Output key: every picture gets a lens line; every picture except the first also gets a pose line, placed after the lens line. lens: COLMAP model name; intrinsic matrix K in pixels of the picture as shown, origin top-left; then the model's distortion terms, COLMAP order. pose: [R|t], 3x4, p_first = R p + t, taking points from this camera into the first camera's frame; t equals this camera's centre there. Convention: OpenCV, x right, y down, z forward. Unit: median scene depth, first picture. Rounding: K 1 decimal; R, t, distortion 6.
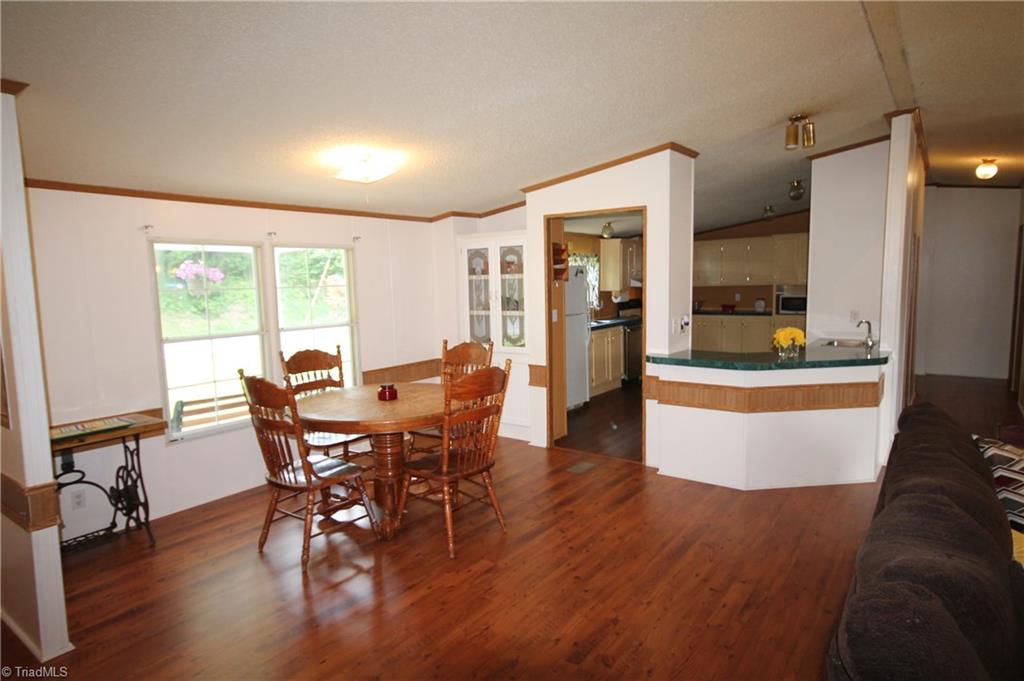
lens RADIAL K [[588.0, 0, 512.0], [0, 588.0, 340.5], [0, 0, 1]] dist [0.014242, 0.001284]
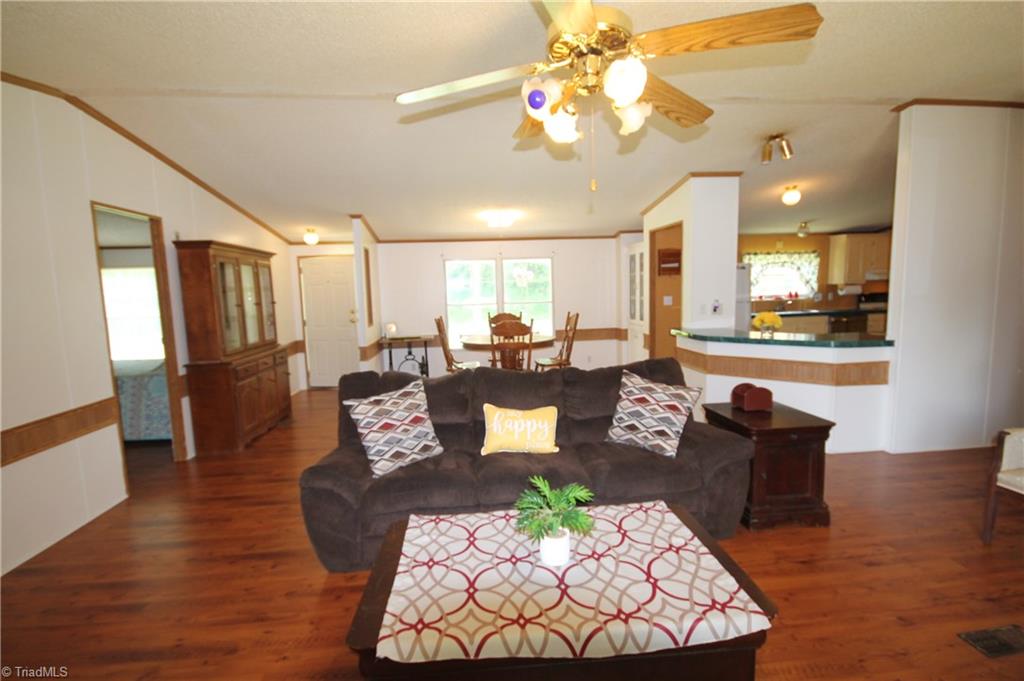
lens RADIAL K [[481.4, 0, 512.0], [0, 481.4, 340.5], [0, 0, 1]] dist [0.000161, 0.000020]
pose [[0.673769, 0.084443, -0.734102, 0.805034], [-0.064136, 0.996383, 0.055748, 0.014010], [0.736154, 0.009521, 0.676747, -0.051697]]
